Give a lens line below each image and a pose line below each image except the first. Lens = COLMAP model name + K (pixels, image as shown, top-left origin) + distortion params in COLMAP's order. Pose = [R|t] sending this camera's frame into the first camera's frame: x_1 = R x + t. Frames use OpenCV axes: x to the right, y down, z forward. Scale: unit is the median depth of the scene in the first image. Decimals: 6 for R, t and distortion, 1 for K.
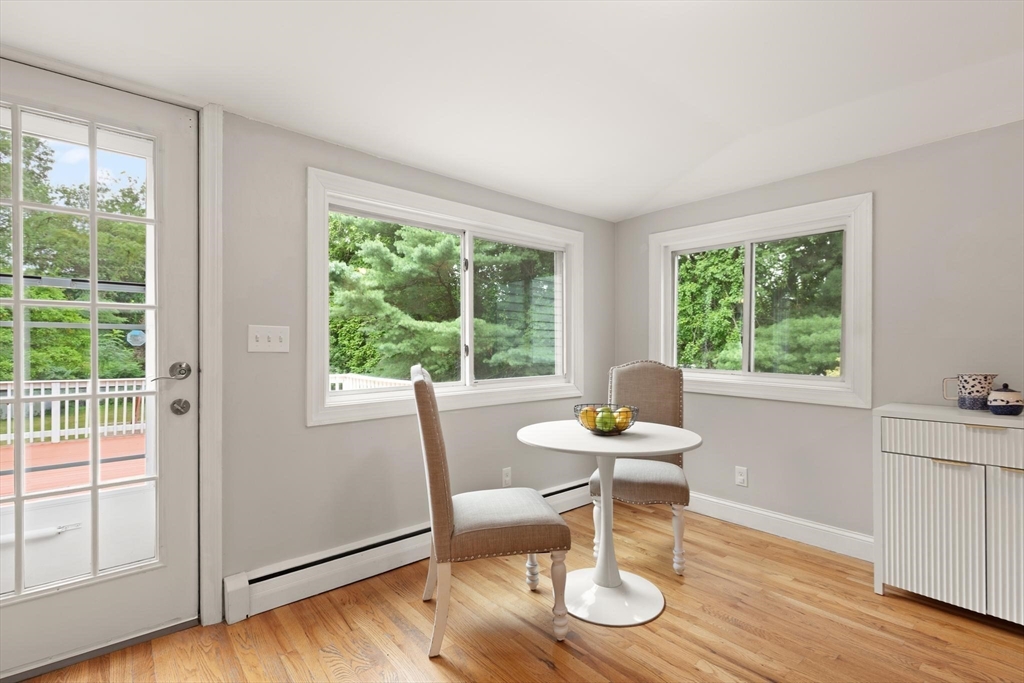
lens RADIAL K [[465.5, 0, 508.3], [0, 465.5, 343.8], [0, 0, 1]] dist [0.001006, -0.000320]
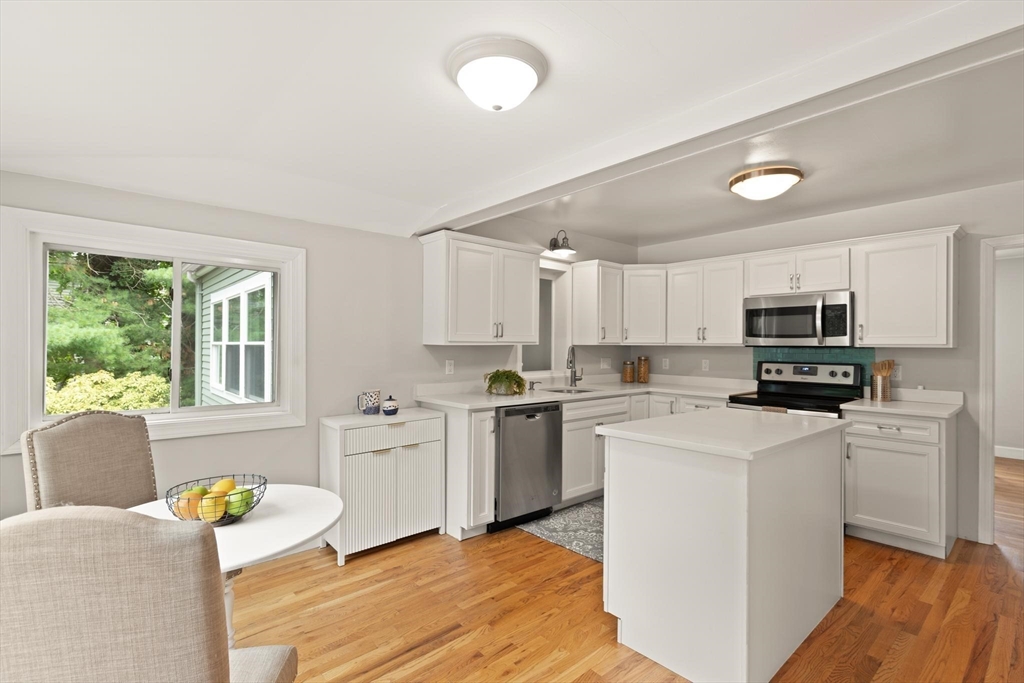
lens RADIAL K [[470.5, 0, 515.6], [0, 470.5, 345.4], [0, 0, 1]] dist [0.002811, 0.000129]
pose [[-0.017721, -0.002053, 0.999841, -0.336621], [-0.003483, 0.999992, 0.001991, -0.054664], [-0.999837, -0.003447, -0.017728, 0.335931]]
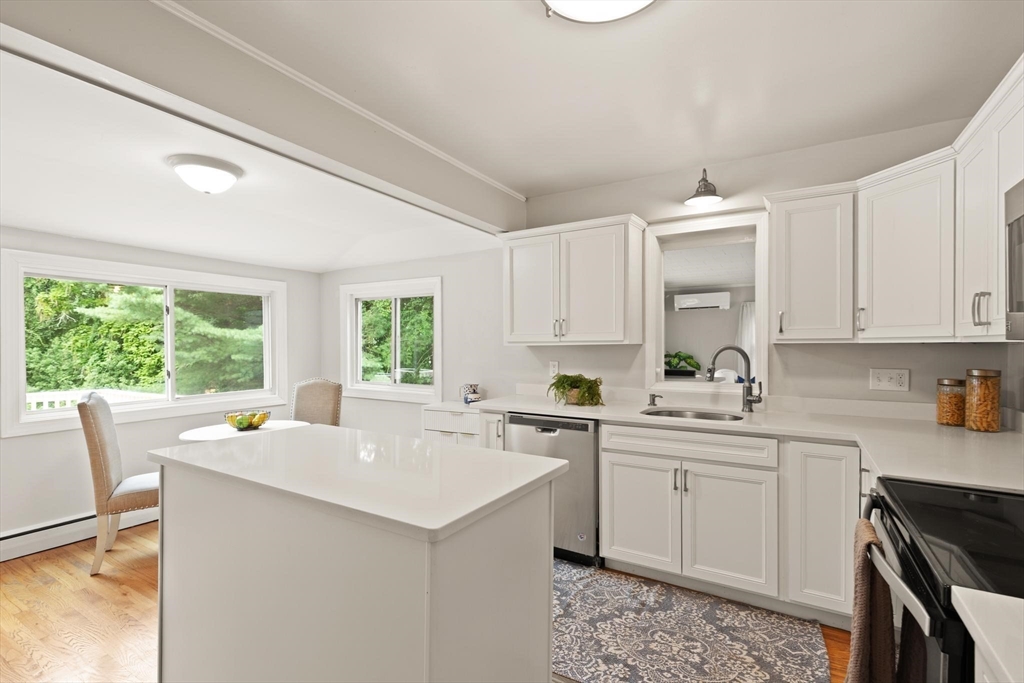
lens RADIAL K [[469.5, 0, 515.5], [0, 469.5, 350.7], [0, 0, 1]] dist [0.004196, -0.000509]
pose [[0.947389, -0.010563, 0.319911, 0.346835], [0.006197, 0.999873, 0.014662, -0.056400], [-0.320026, -0.011908, 0.947334, -0.490143]]
